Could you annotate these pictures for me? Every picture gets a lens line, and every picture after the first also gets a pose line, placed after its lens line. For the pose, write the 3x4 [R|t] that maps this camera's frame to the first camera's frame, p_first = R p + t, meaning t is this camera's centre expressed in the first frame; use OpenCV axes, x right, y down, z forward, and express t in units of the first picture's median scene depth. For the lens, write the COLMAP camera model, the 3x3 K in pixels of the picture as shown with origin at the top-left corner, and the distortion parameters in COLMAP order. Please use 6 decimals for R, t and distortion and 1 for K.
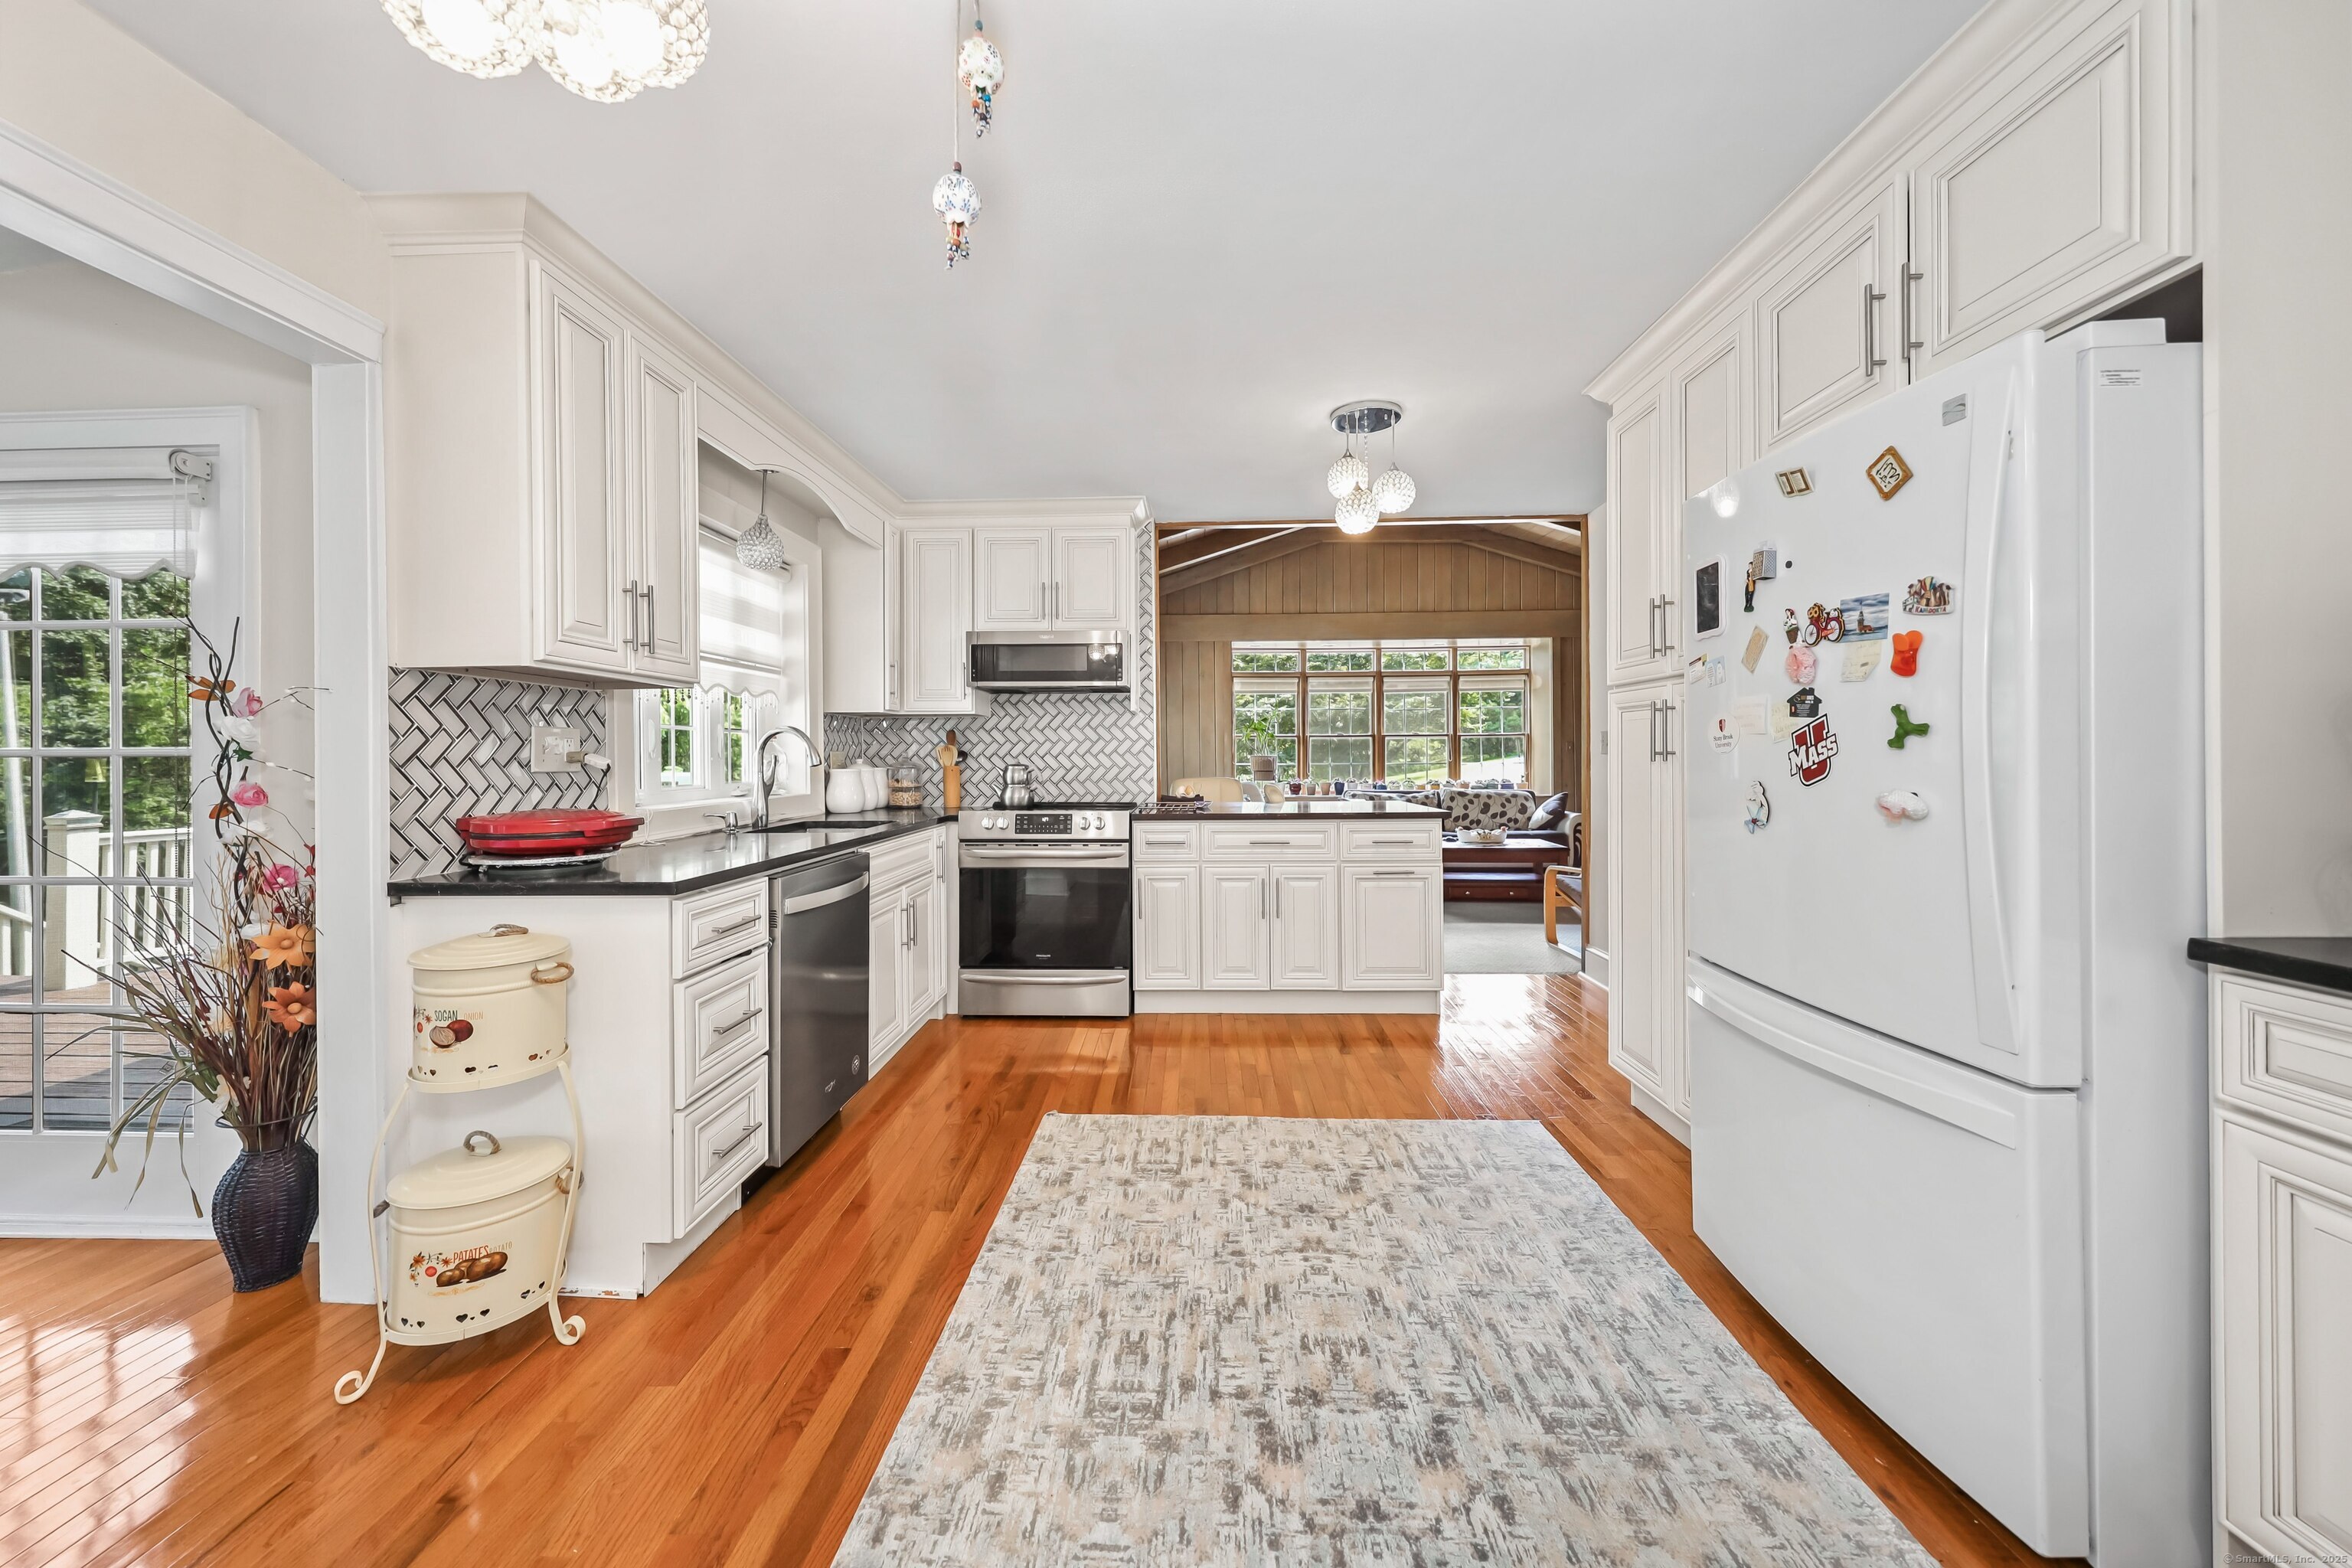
lens RADIAL K [[860.5, 0, 1174.6], [0, 860.5, 760.1], [0, 0, 1]] dist [0.001443, -0.000470]
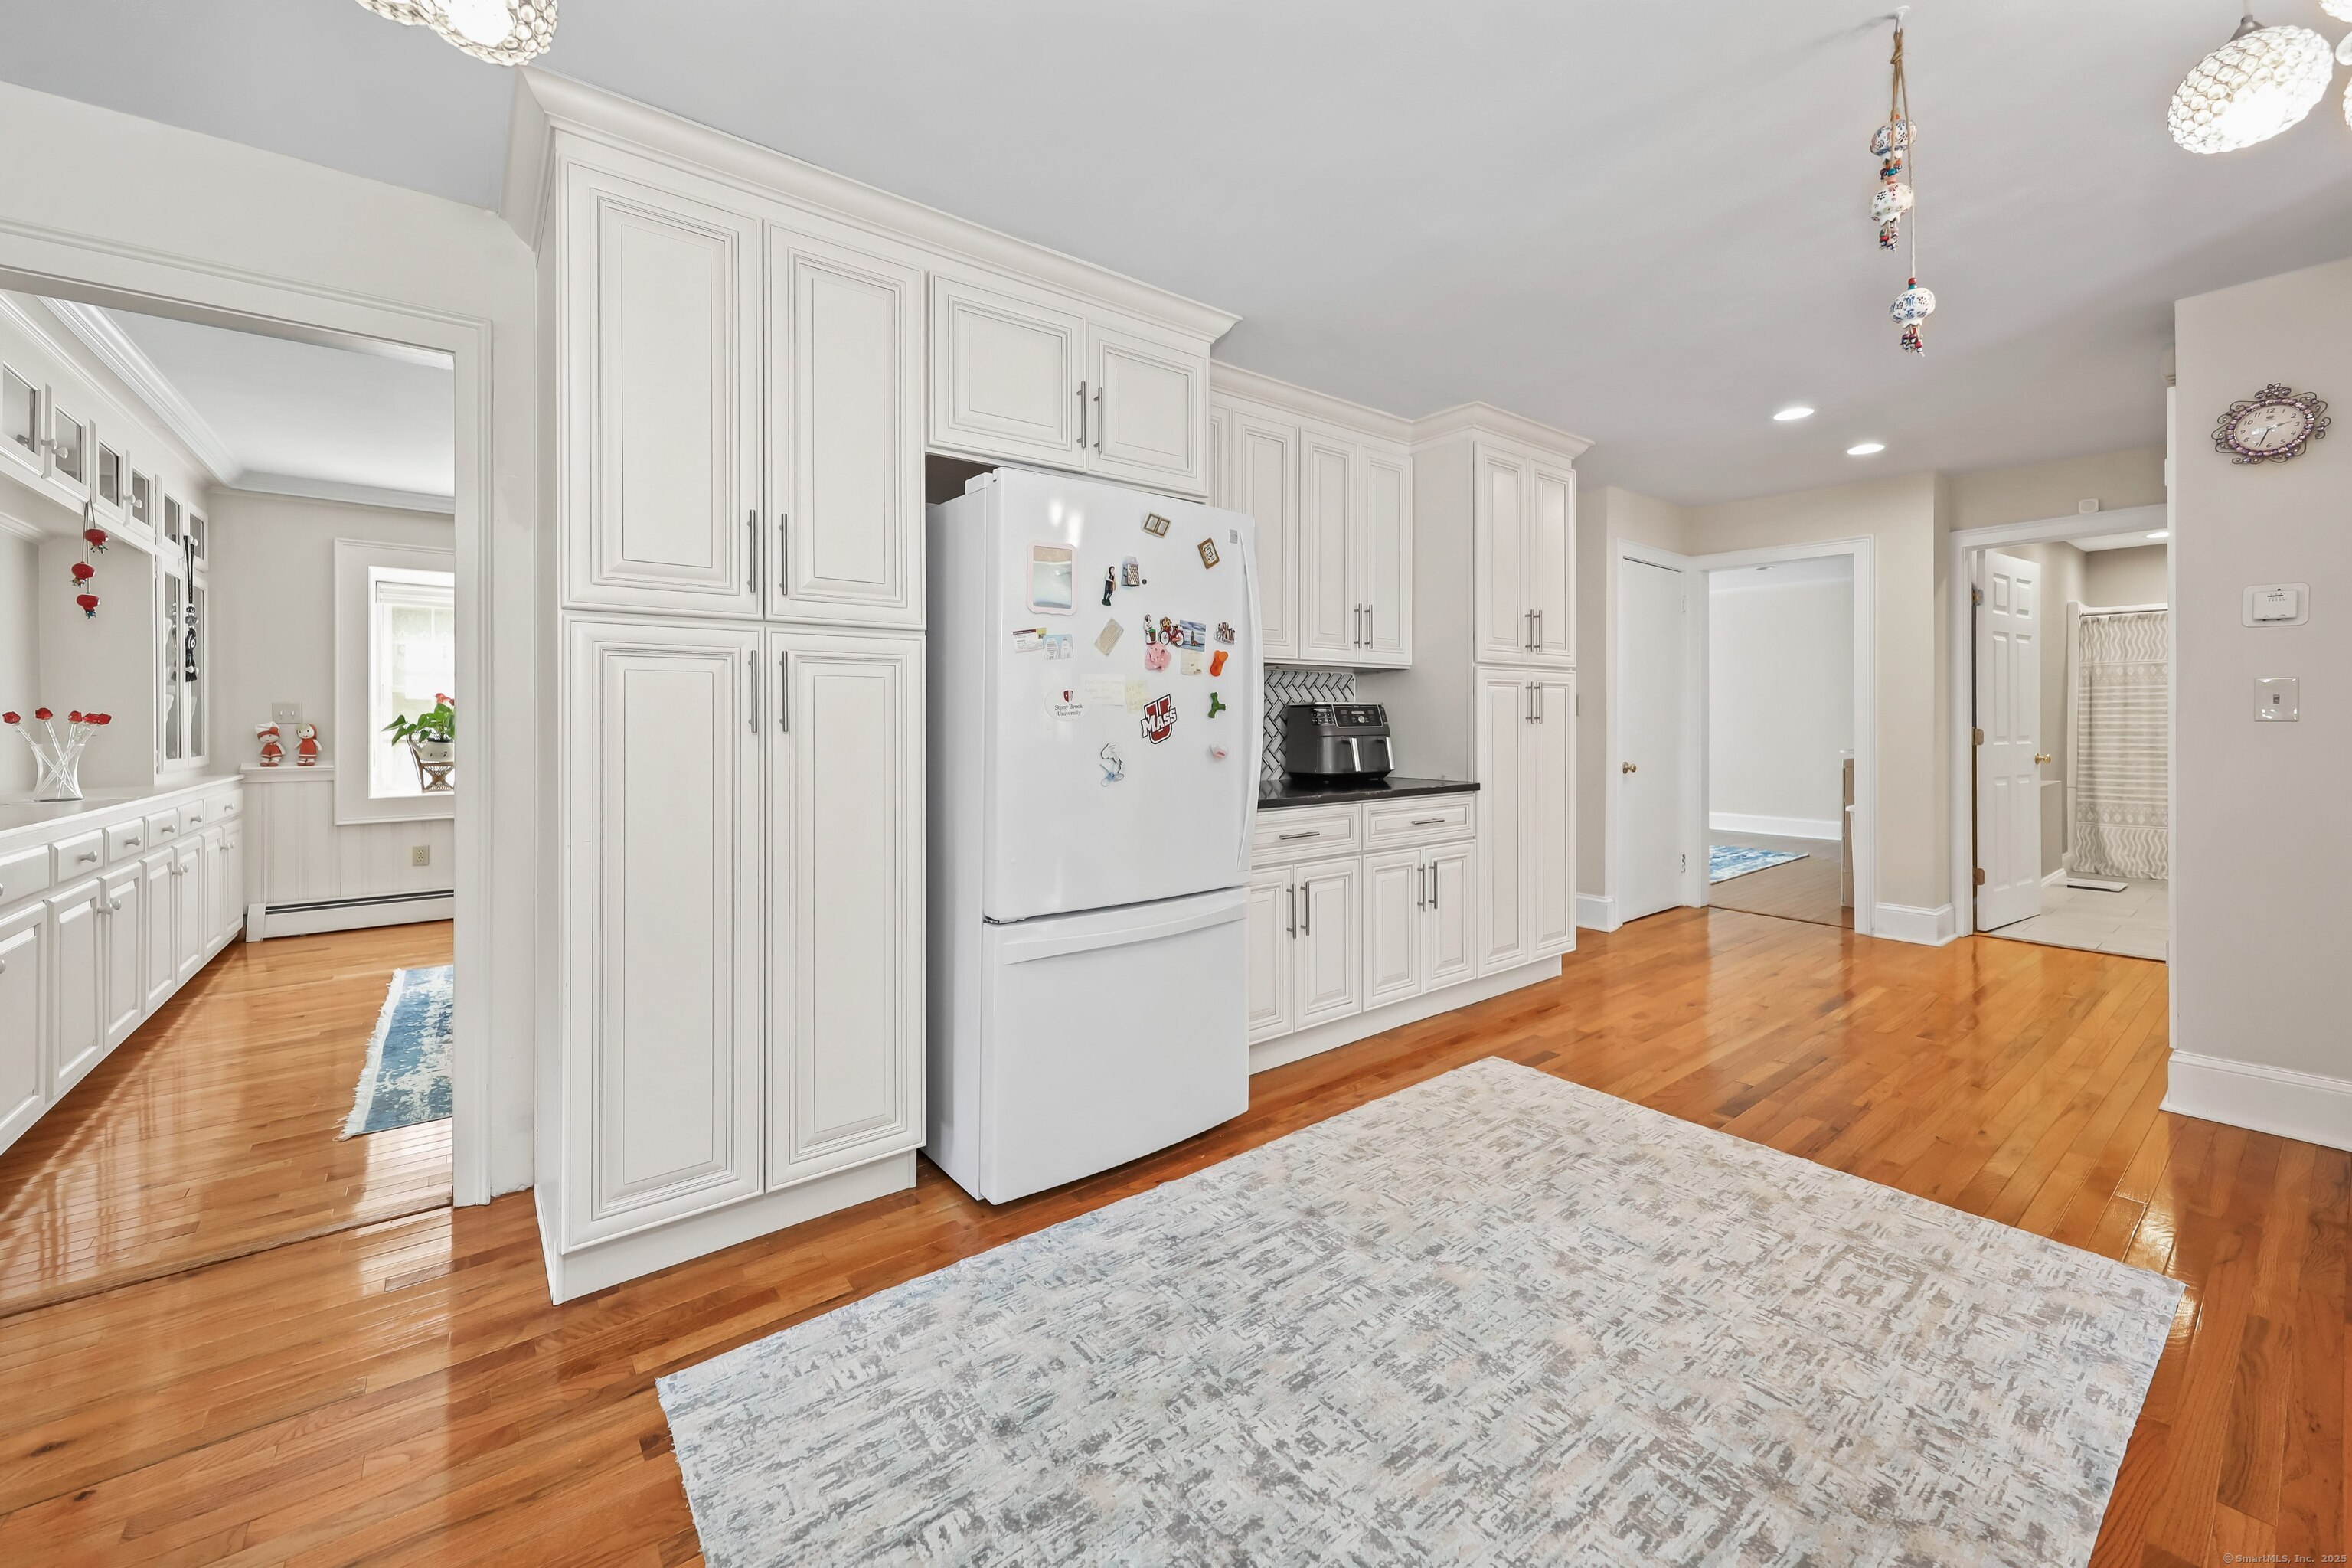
lens RADIAL K [[907.9, 0, 1155.8], [0, 907.9, 727.4], [0, 0, 1]] dist [0.002702, -0.000639]
pose [[-0.629849, 0.000262, 0.776718, -0.295735], [0.010089, 0.999918, 0.007844, -0.006520], [-0.776652, 0.012777, -0.629800, 1.375935]]
